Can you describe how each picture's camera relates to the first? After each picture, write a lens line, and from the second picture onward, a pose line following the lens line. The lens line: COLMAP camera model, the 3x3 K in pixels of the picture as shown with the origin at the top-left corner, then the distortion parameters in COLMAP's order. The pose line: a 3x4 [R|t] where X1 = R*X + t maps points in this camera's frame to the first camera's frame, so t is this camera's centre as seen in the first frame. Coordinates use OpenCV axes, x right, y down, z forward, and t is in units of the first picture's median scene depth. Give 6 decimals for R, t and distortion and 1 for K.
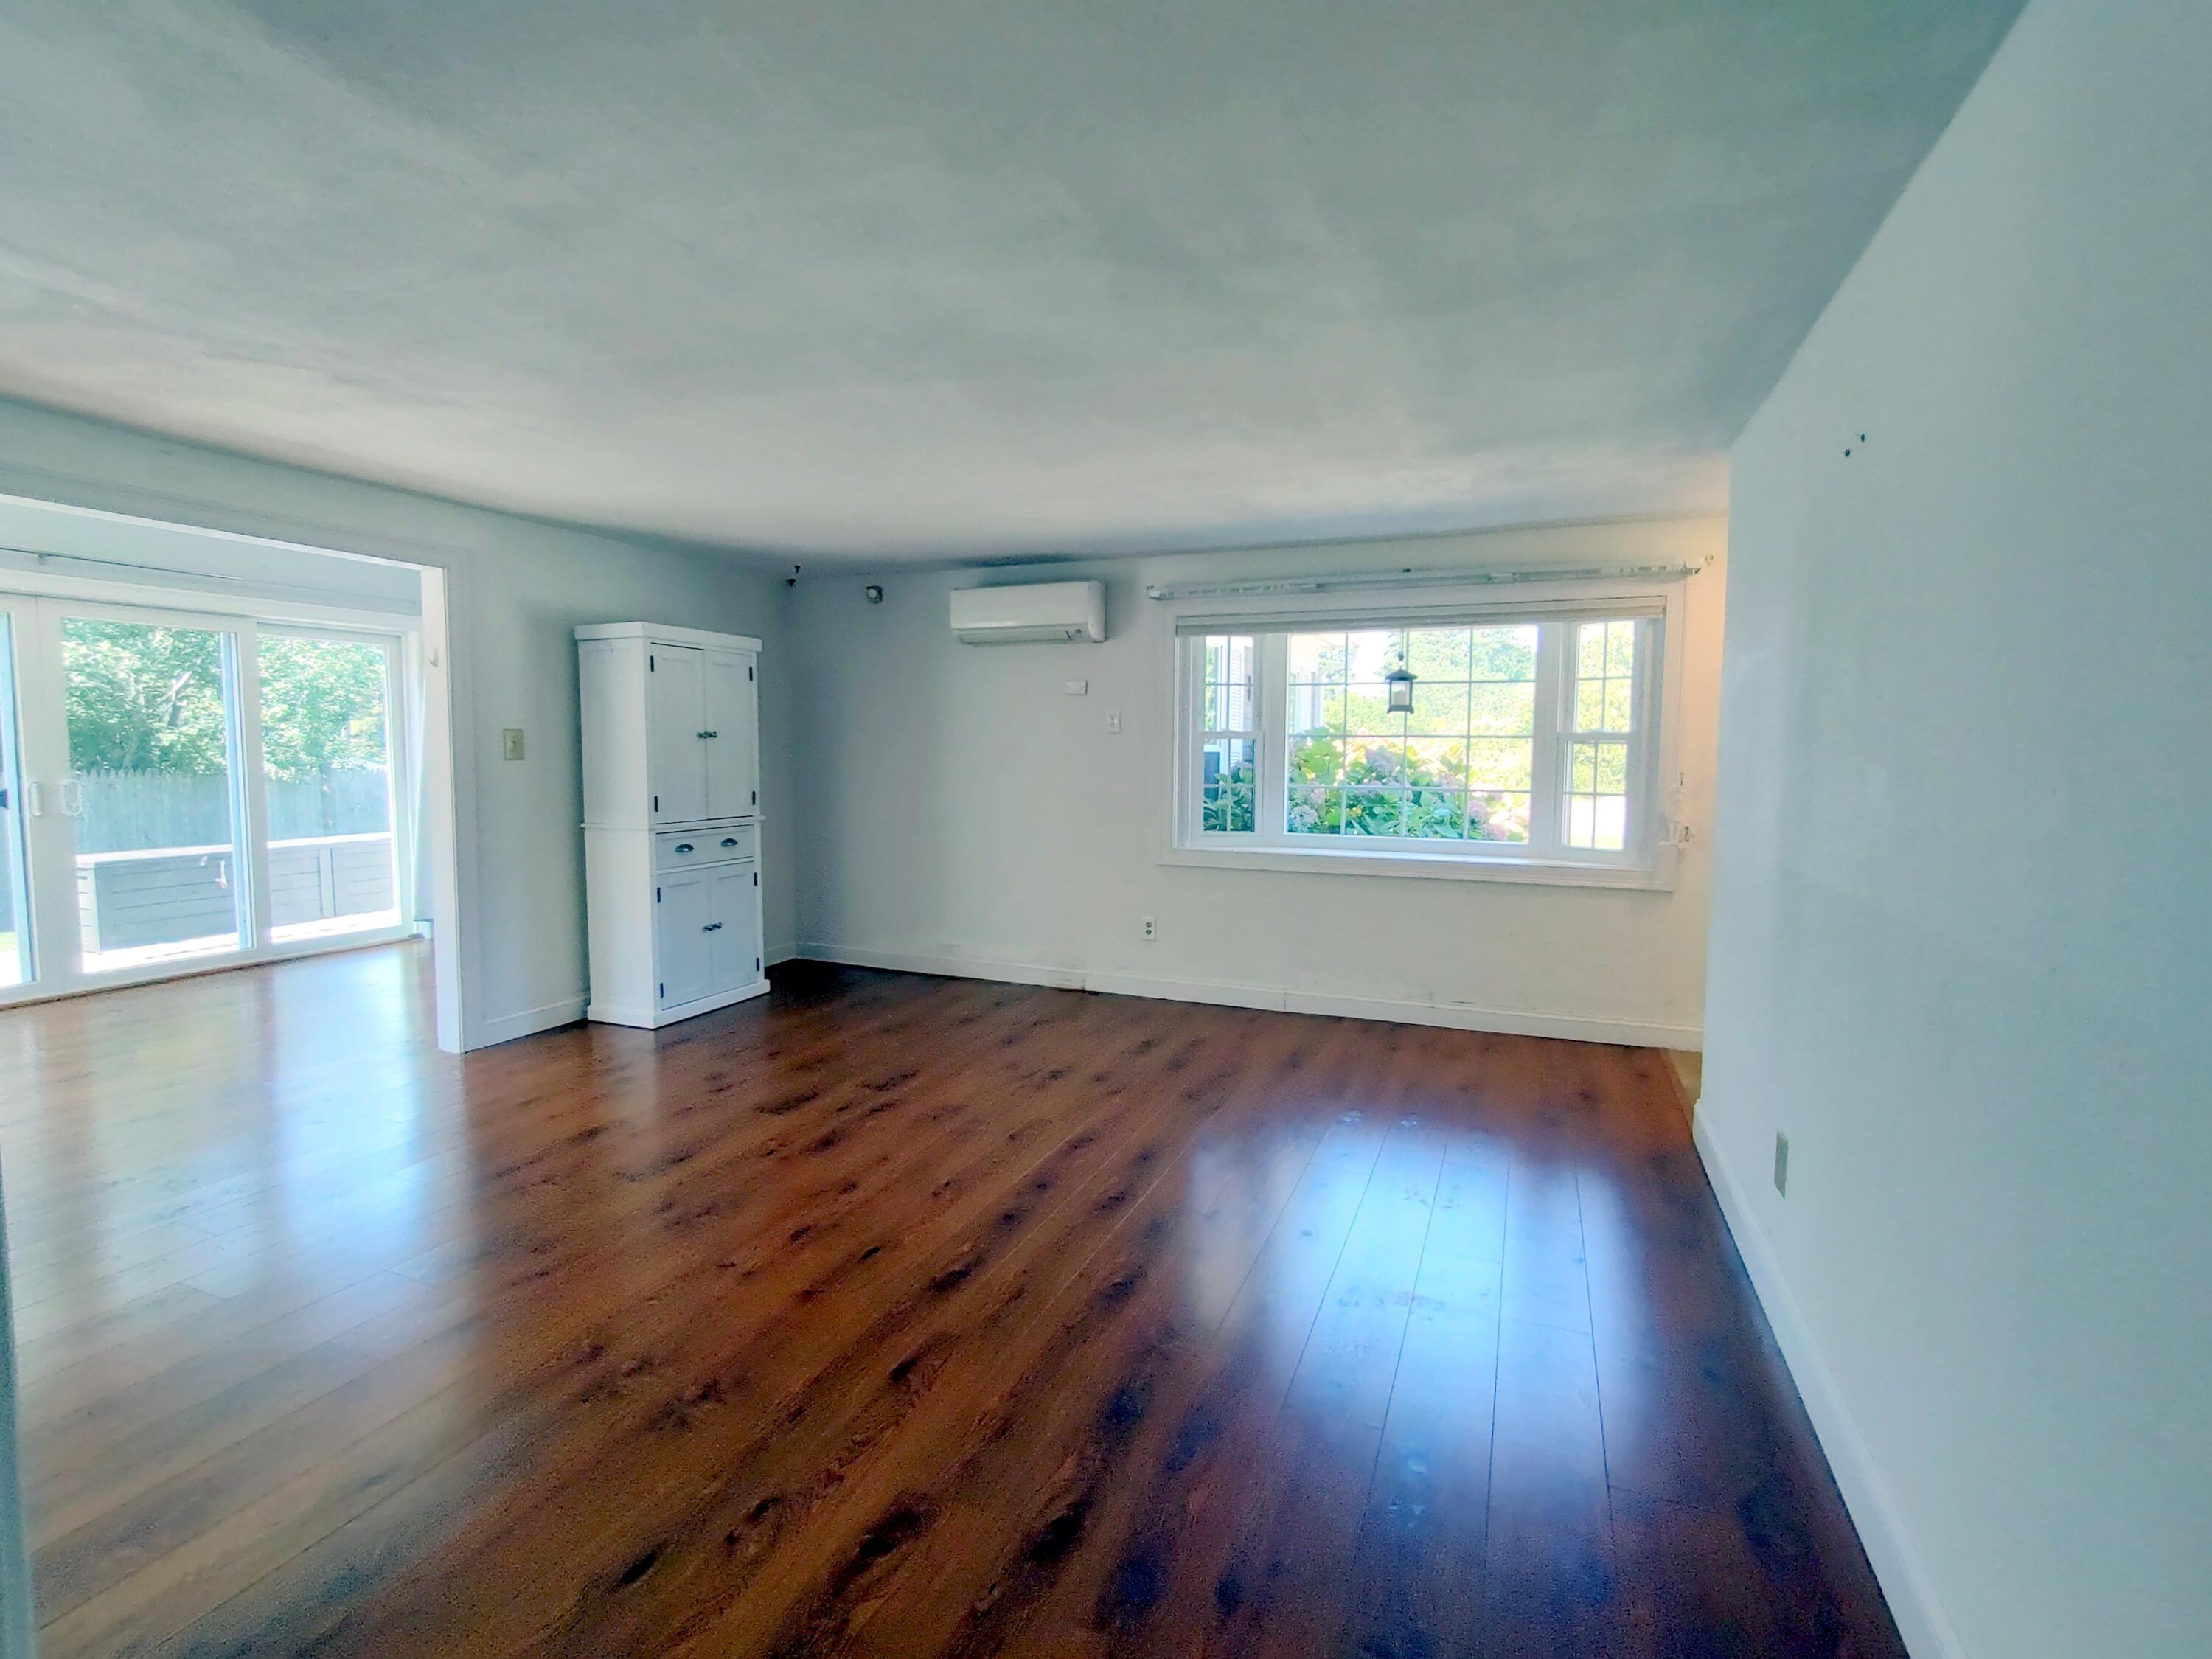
lens RADIAL K [[1000.8, 0, 1106.6], [0, 1000.8, 816.8], [0, 0, 1]] dist [-0.007747, 0.000207]
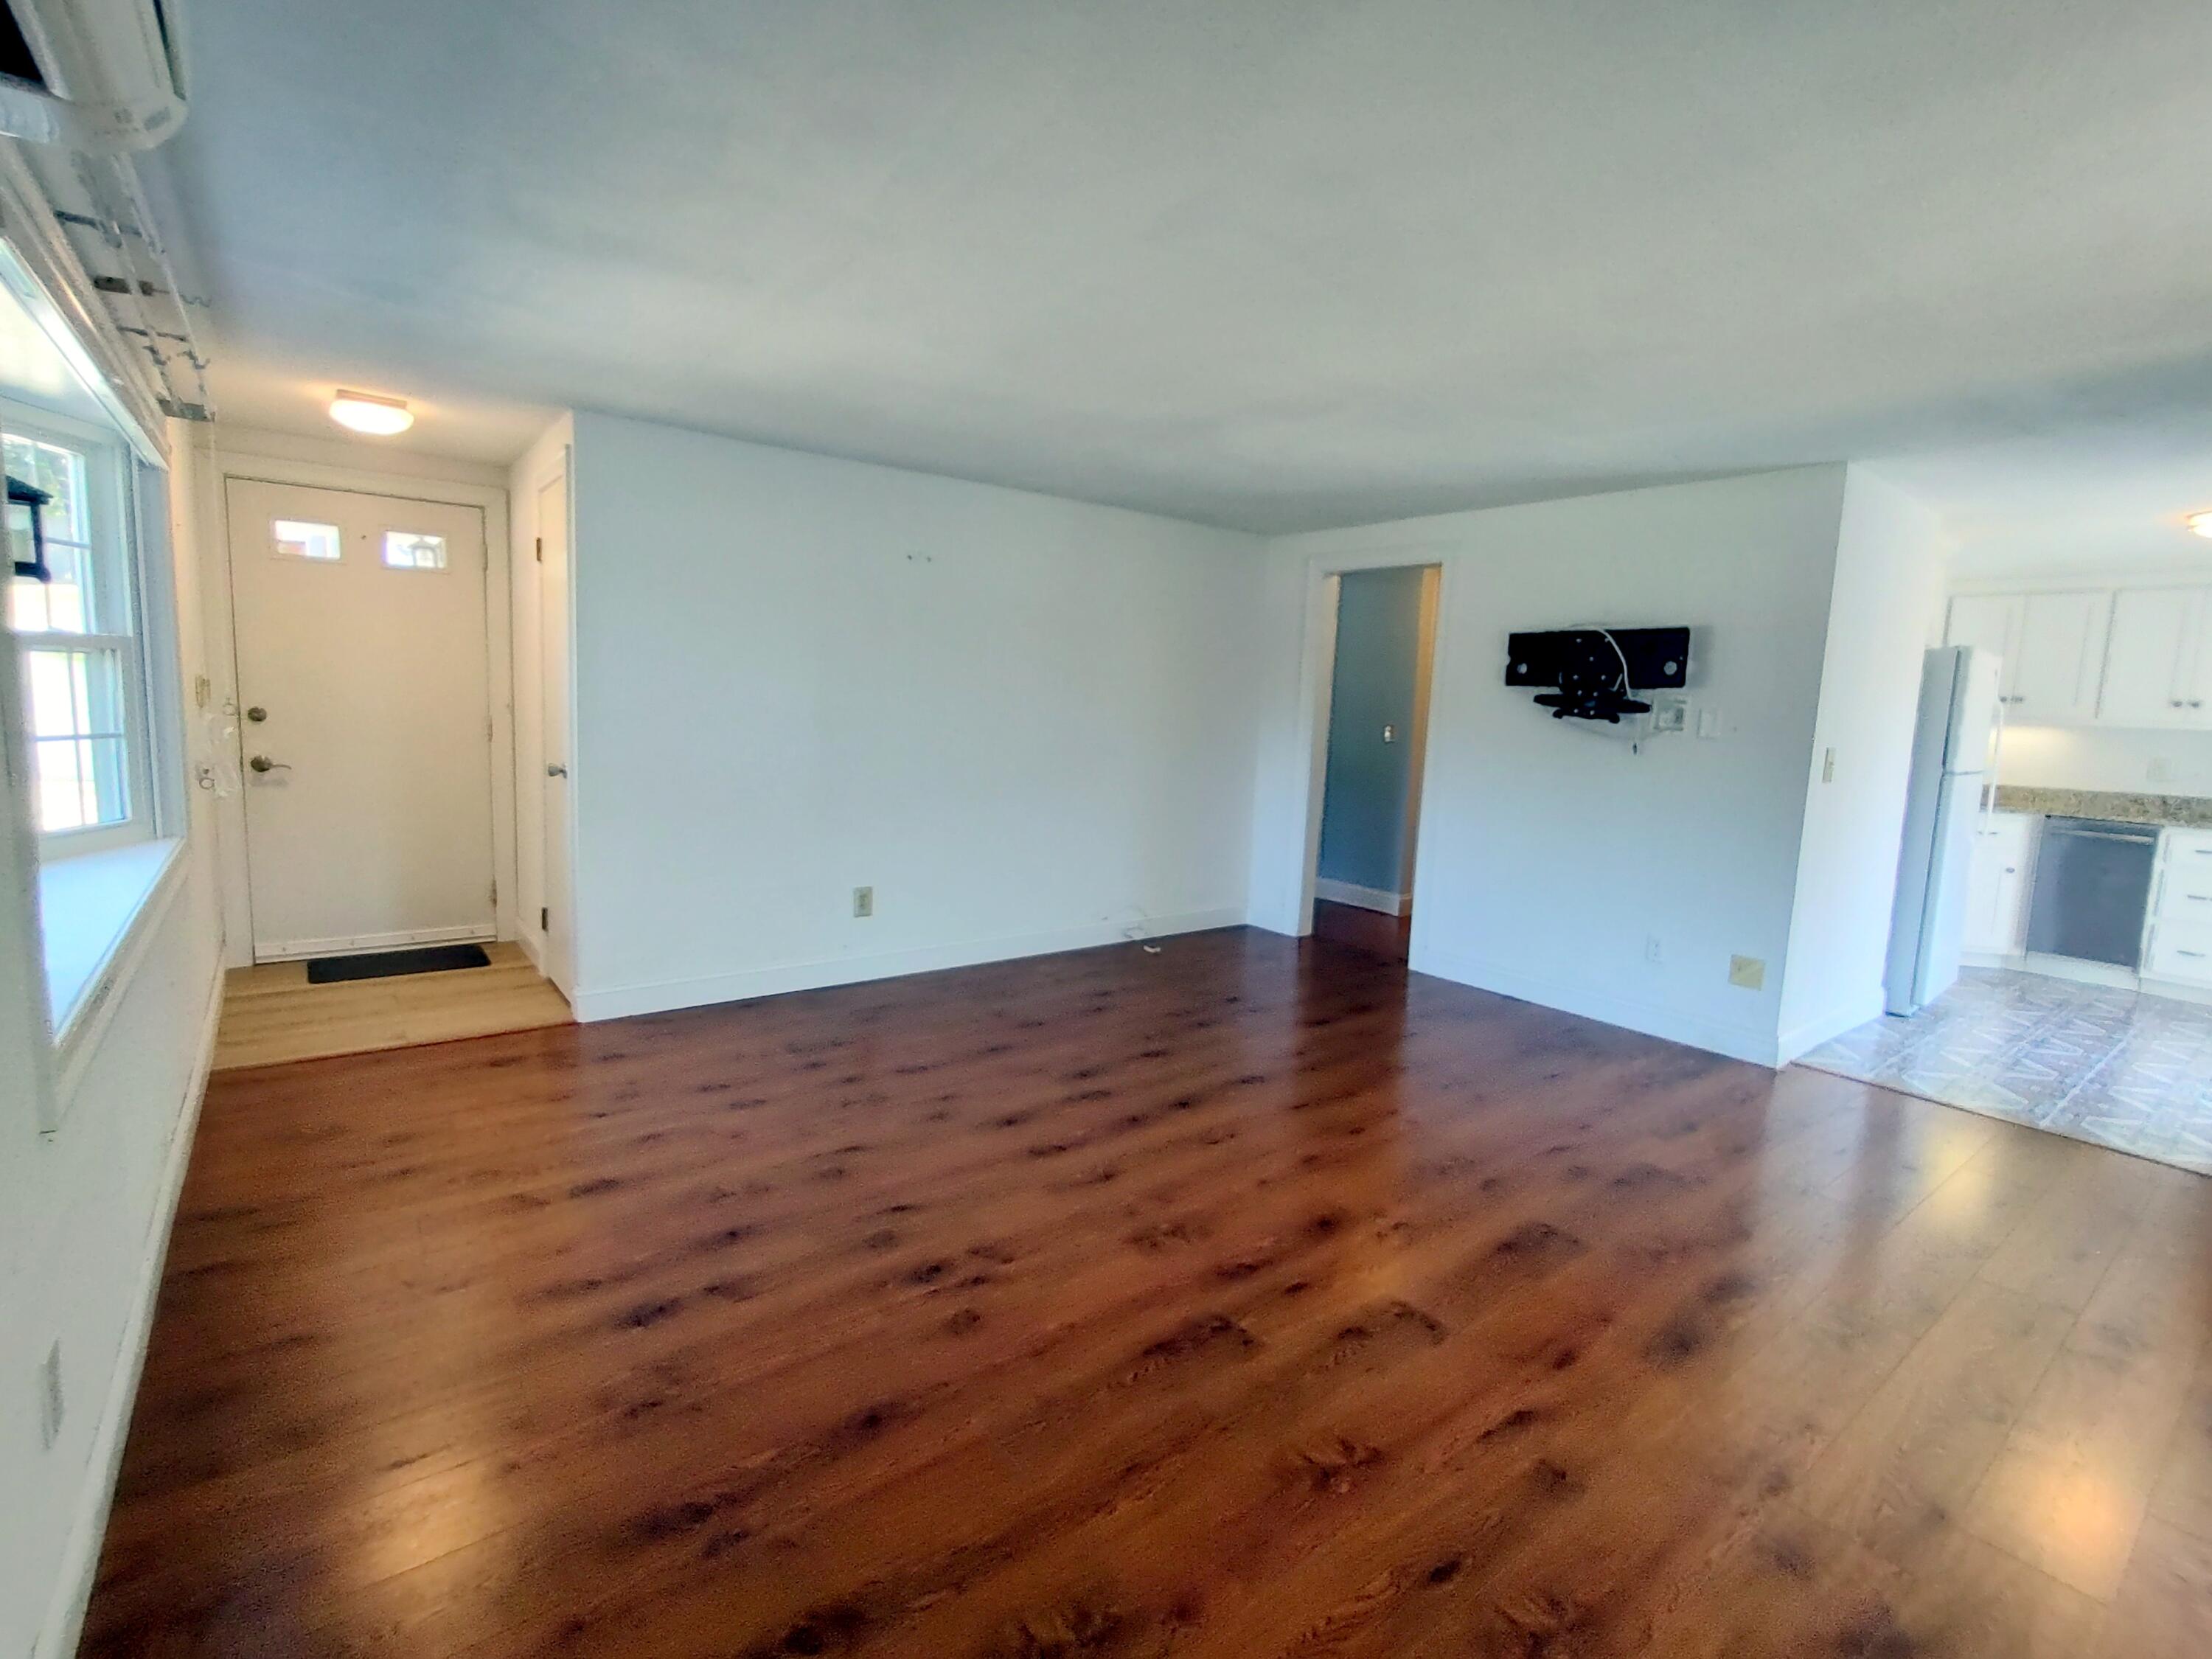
lens RADIAL K [[1000.8, 0, 1106.6], [0, 1000.8, 816.8], [0, 0, 1]] dist [-0.007747, 0.000207]
pose [[-0.865332, -0.109008, 0.489200, -0.422372], [-0.019092, 0.982522, 0.185162, -0.118633], [-0.500835, 0.150887, -0.852290, 1.503086]]
